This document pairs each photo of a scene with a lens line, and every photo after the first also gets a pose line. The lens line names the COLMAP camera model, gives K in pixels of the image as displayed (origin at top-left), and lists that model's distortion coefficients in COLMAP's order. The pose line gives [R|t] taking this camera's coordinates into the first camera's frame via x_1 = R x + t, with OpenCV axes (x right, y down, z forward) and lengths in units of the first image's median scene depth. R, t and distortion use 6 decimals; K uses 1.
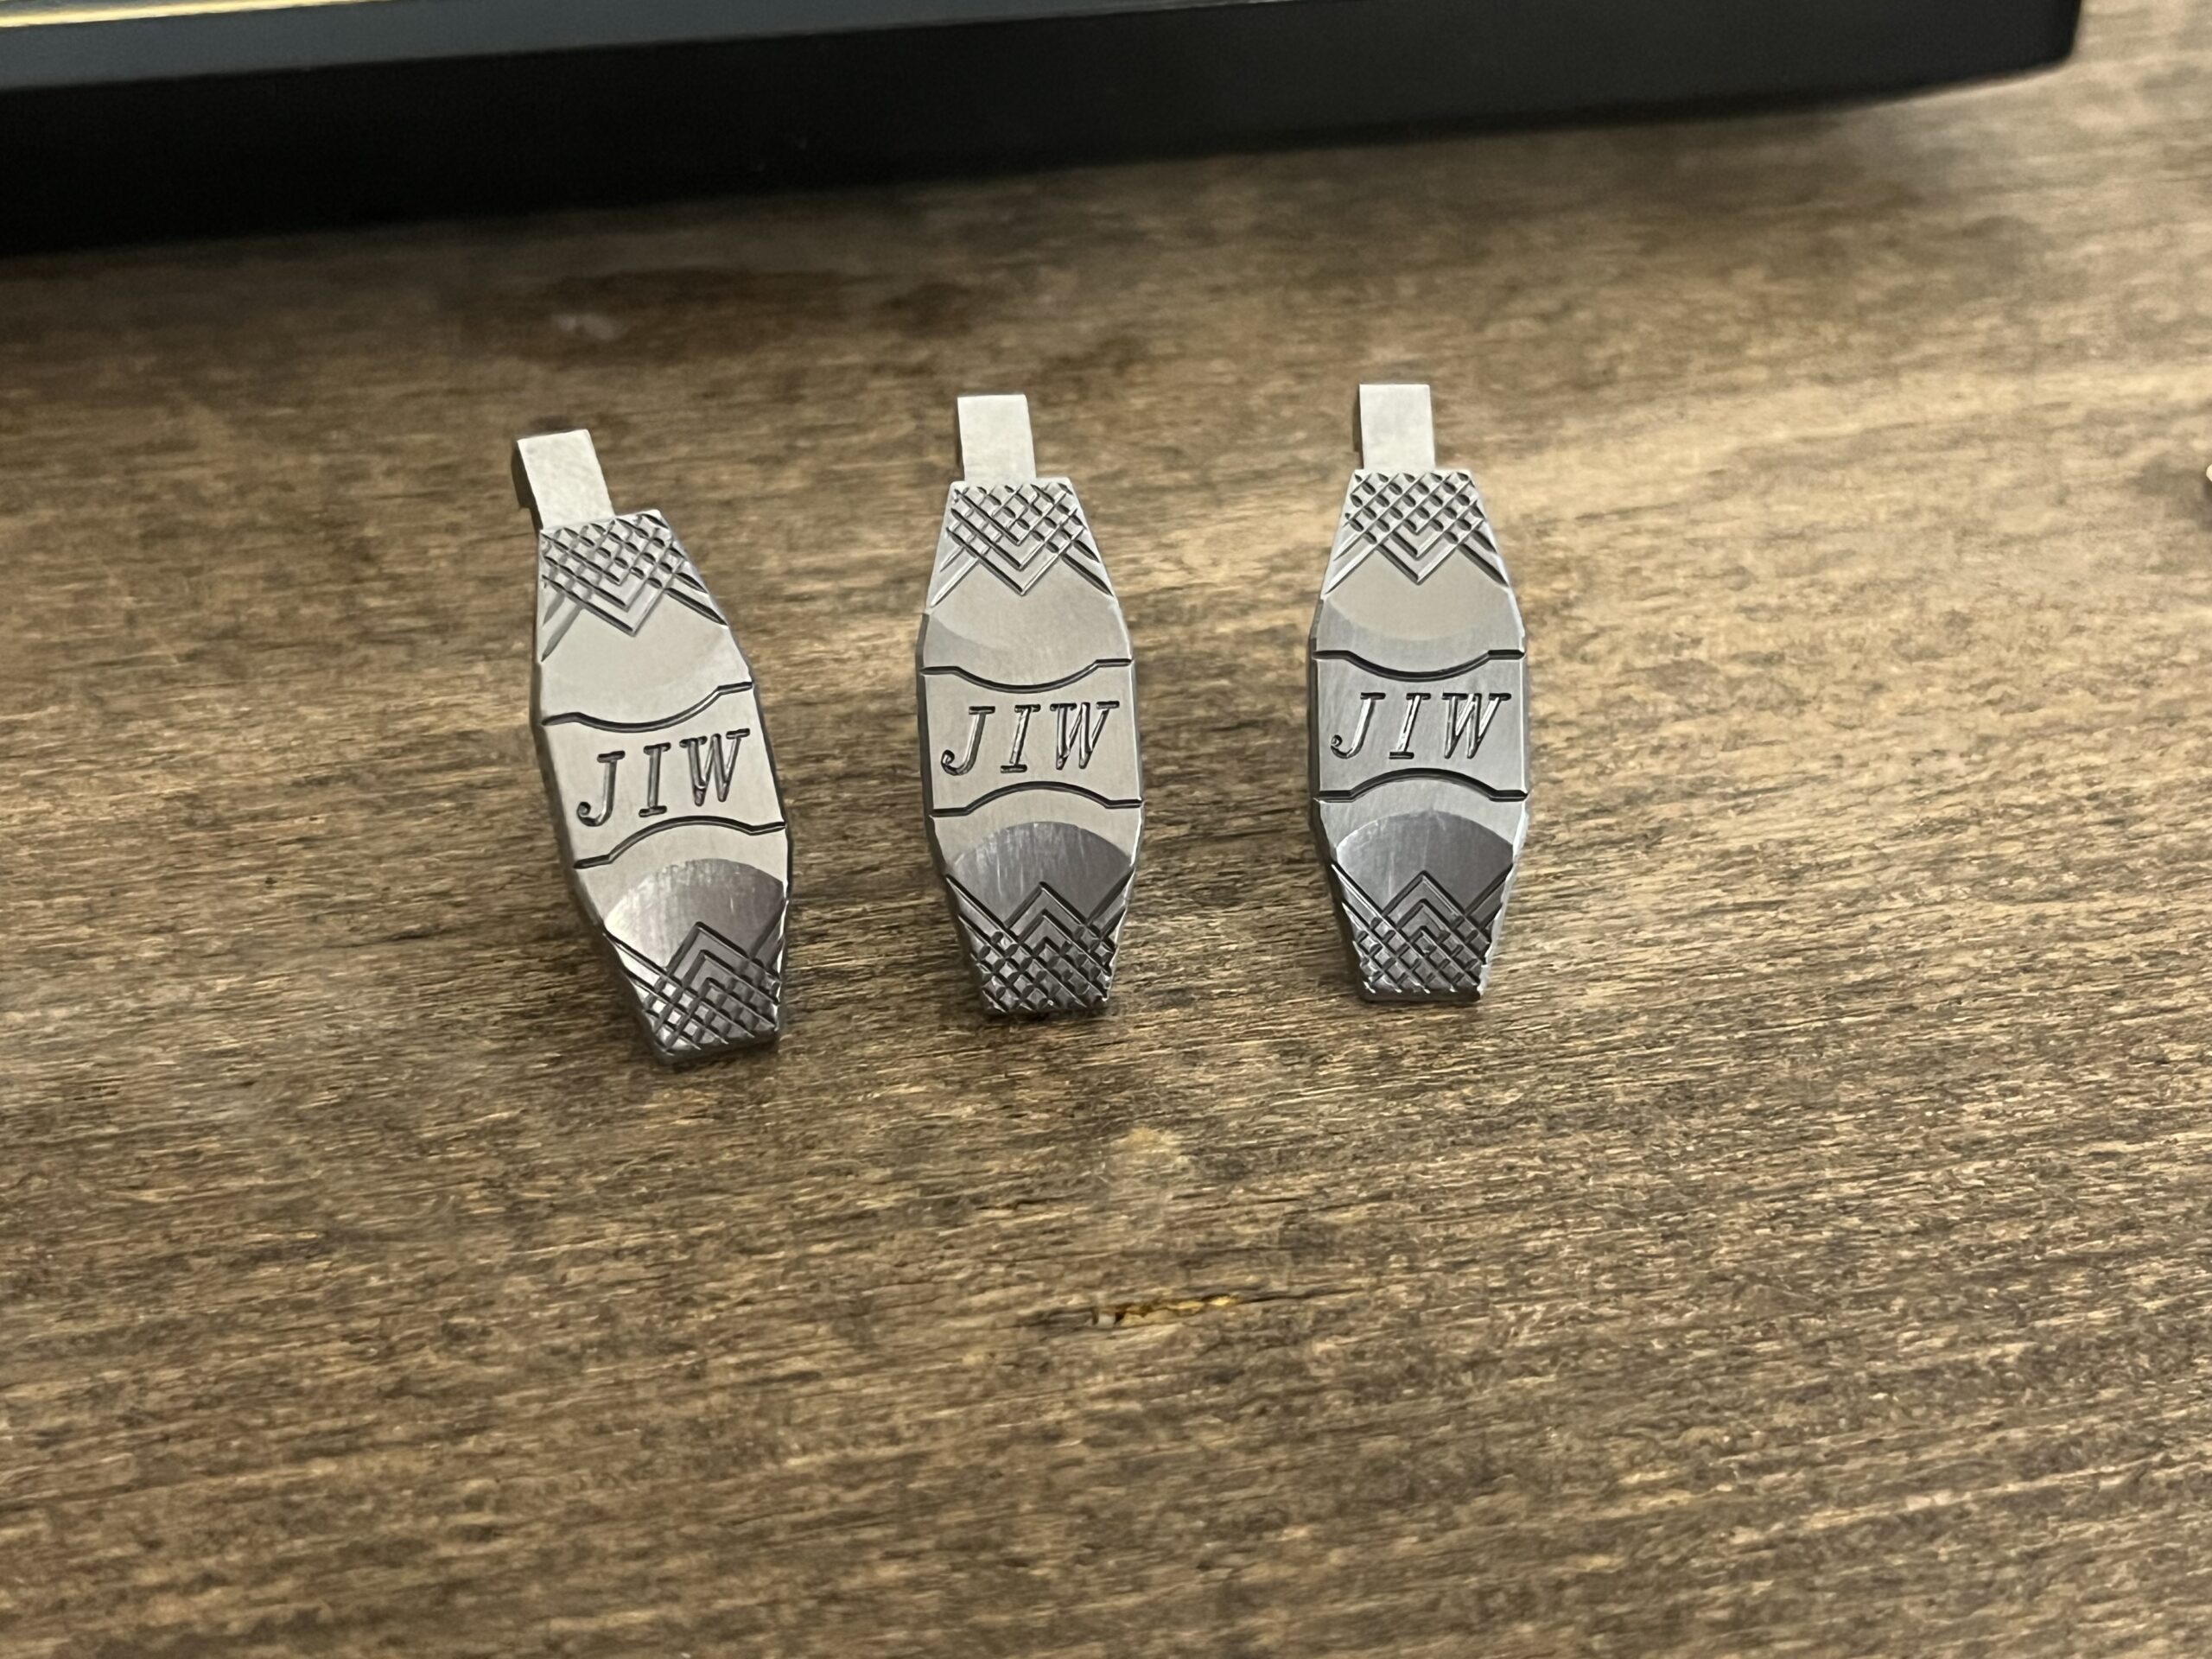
lens RADIAL K [[3116.1, 0, 1106.0], [0, 3116.1, 829.5], [0, 0, 1]] dist [0.141087, -0.570700]
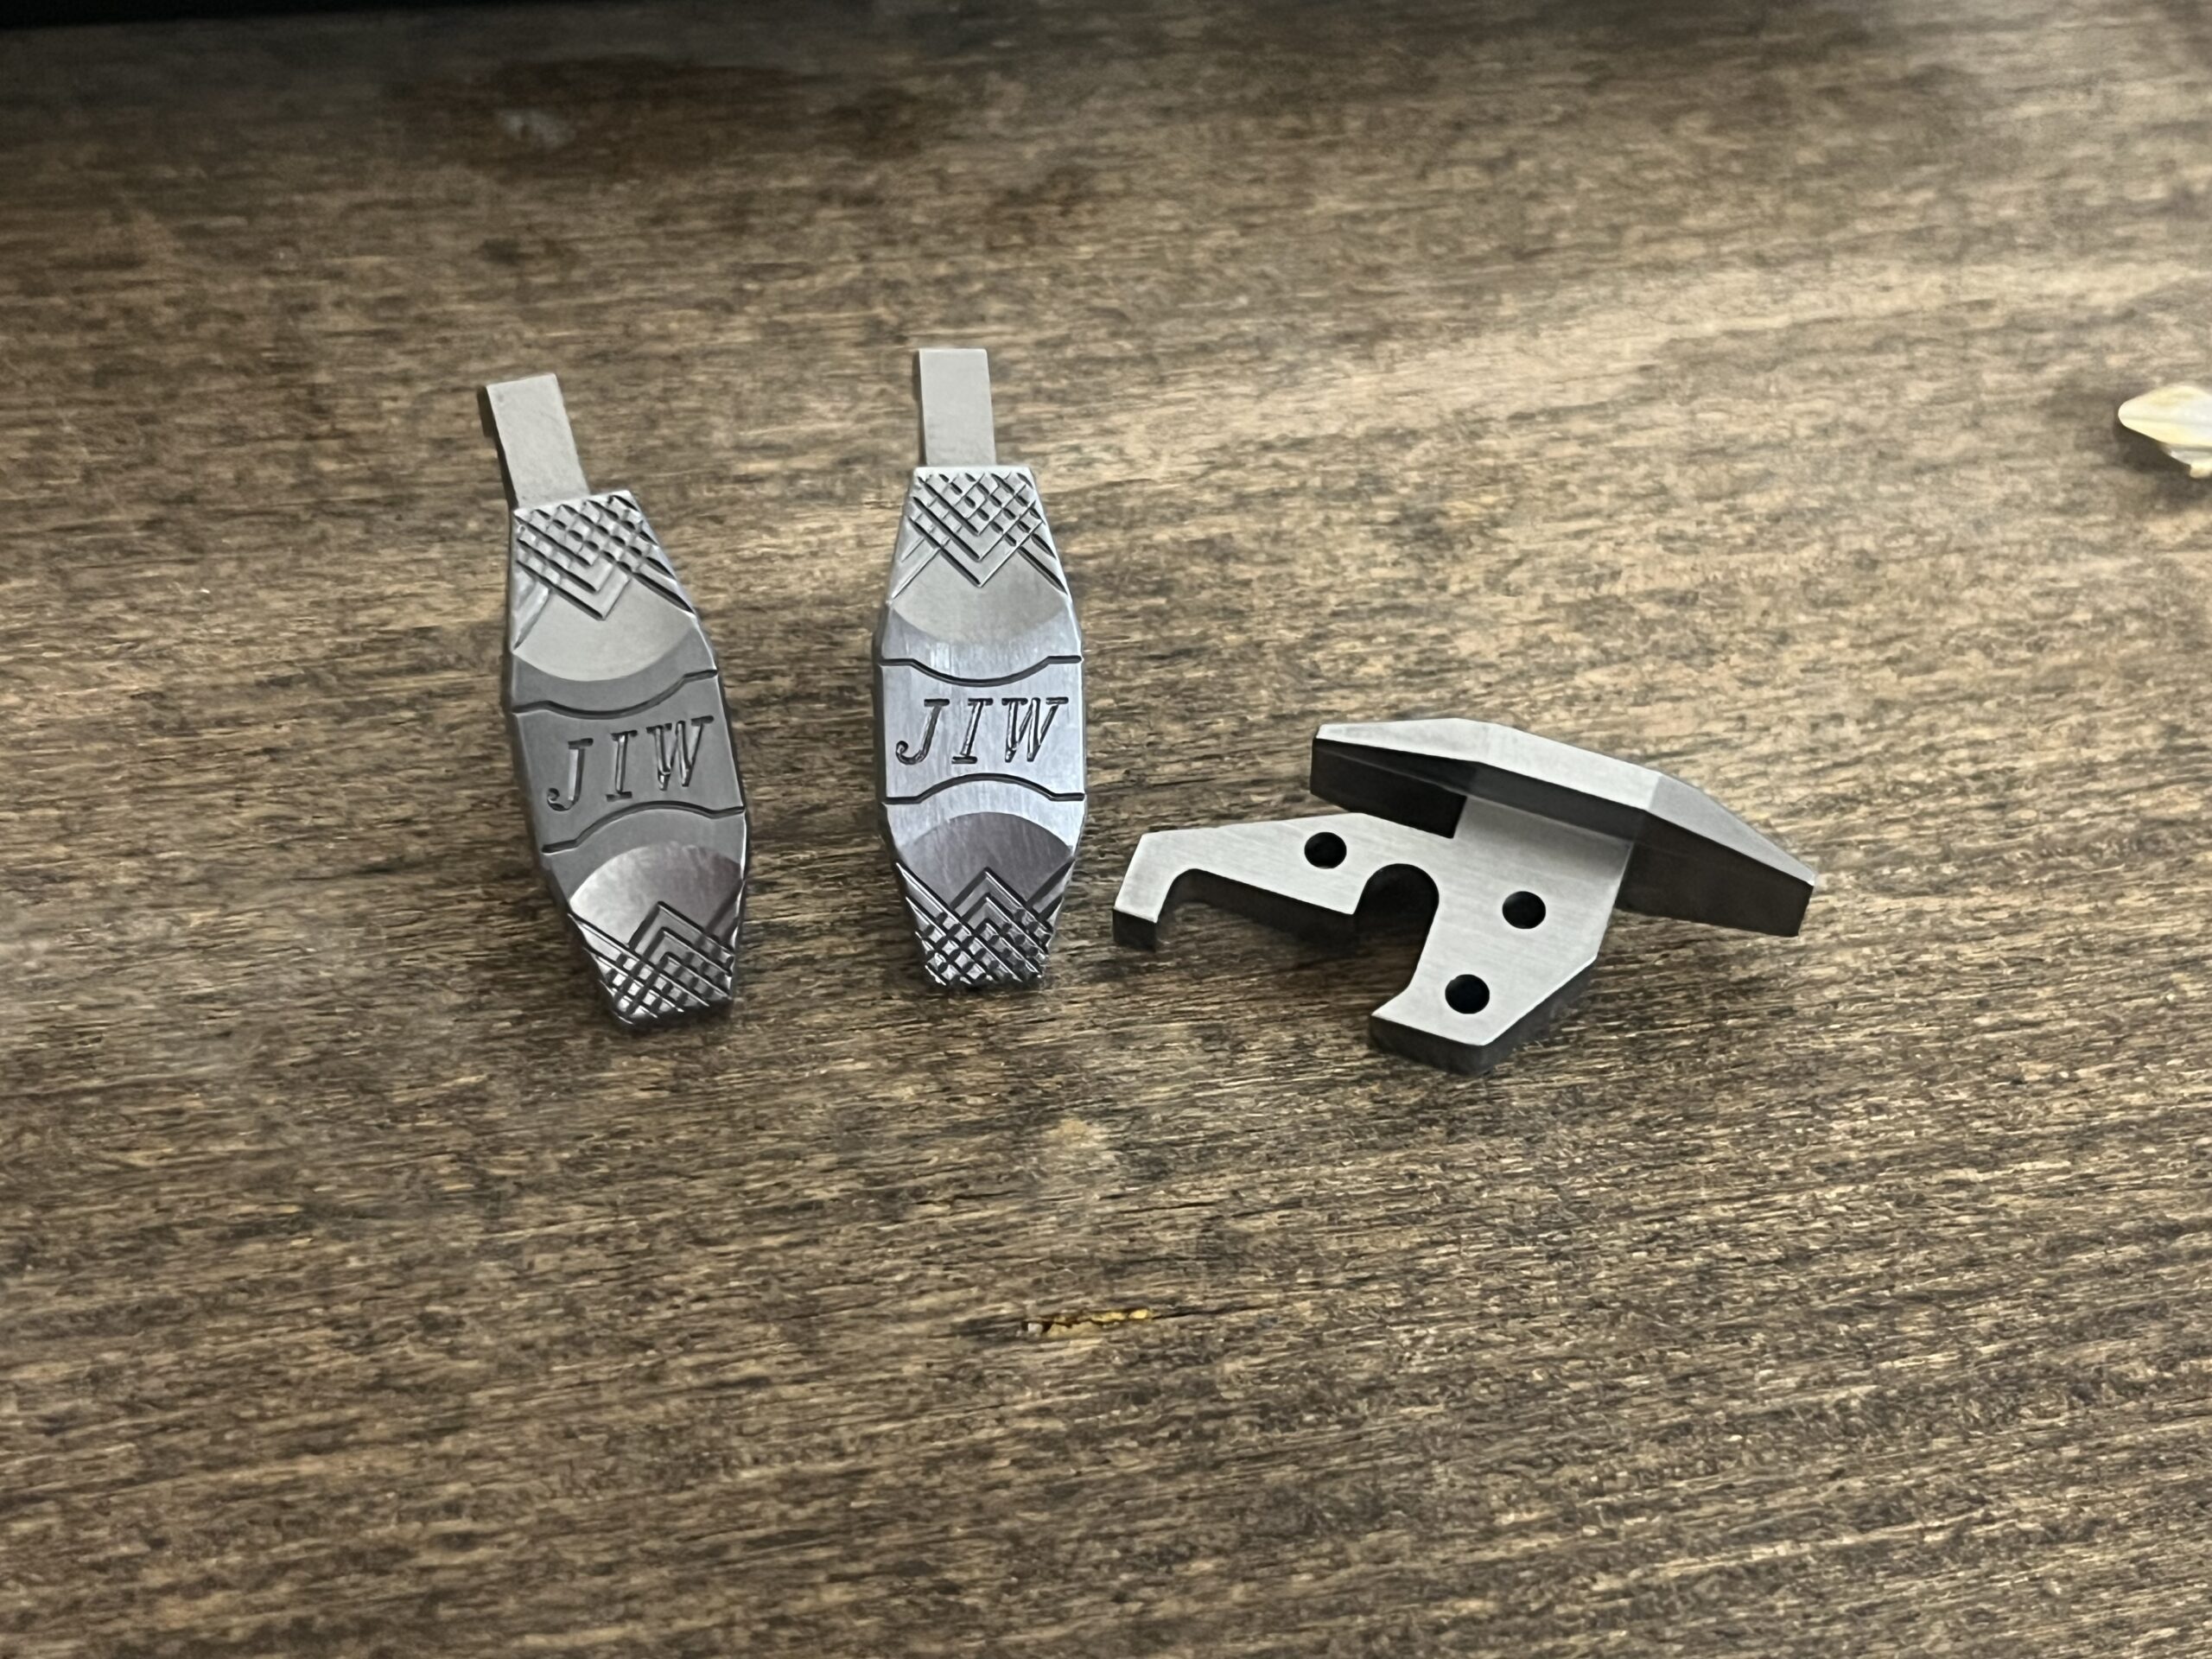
lens RADIAL K [[3092.6, 0, 1087.4], [0, 3092.6, 826.0], [0, 0, 1]] dist [0.150317, -0.617960]
pose [[0.998091, 0.045989, 0.041217, -0.030737], [-0.052352, 0.984105, 0.169695, -0.179142], [-0.032758, -0.171529, 0.984634, -0.027651]]
